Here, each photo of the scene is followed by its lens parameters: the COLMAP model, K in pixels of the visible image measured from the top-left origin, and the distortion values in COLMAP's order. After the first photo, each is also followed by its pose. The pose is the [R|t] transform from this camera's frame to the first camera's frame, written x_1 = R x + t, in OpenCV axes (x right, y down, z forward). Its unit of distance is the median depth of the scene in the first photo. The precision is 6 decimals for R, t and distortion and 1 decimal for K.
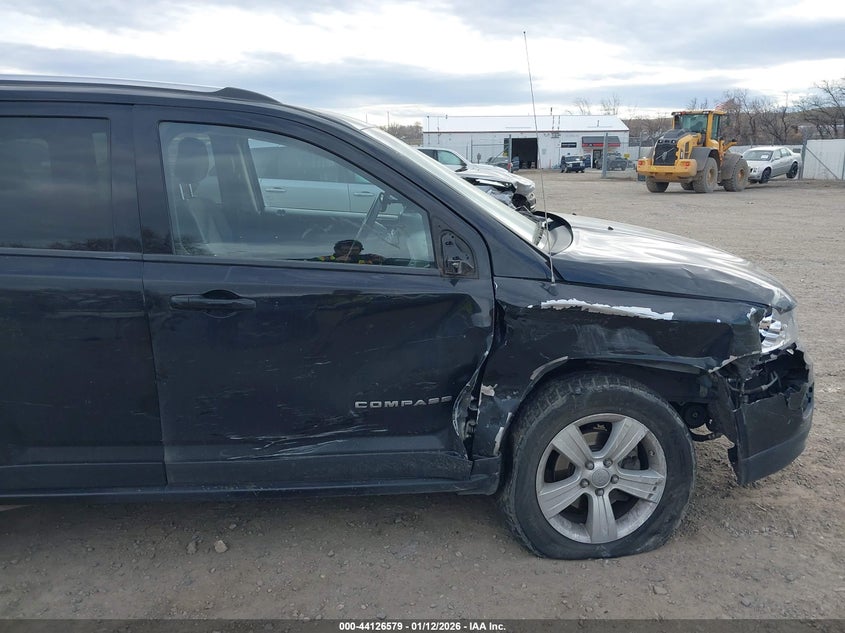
lens RADIAL K [[687.1, 0, 422.5], [0, 687.1, 316.5], [0, 0, 1]] dist [0.162509, -0.348146]
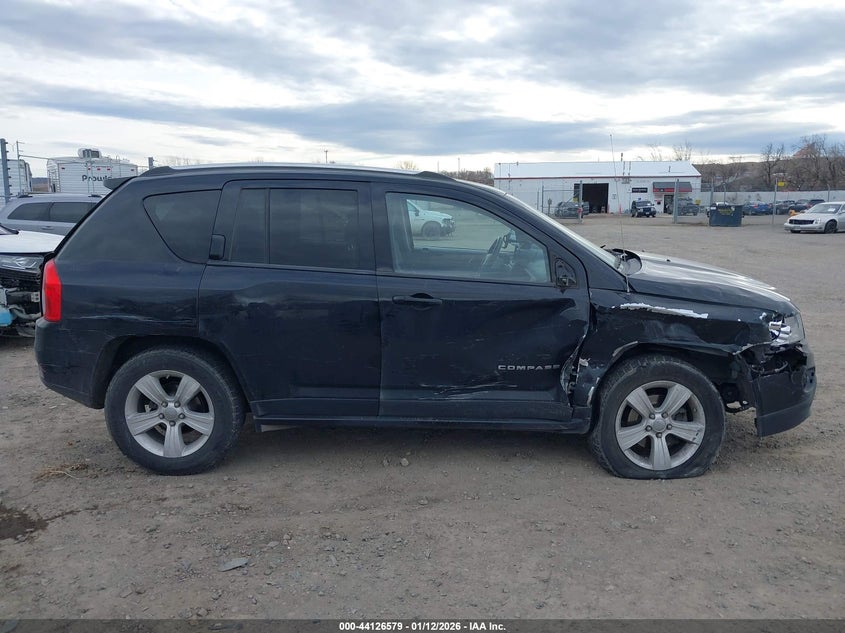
lens RADIAL K [[687.1, 0, 422.5], [0, 687.1, 316.5], [0, 0, 1]] dist [0.162509, -0.348146]
pose [[0.995402, 0.018233, -0.094036, -0.113481], [-0.023898, 0.997944, -0.059473, 0.099847], [0.092758, 0.061447, 0.993791, -0.546123]]
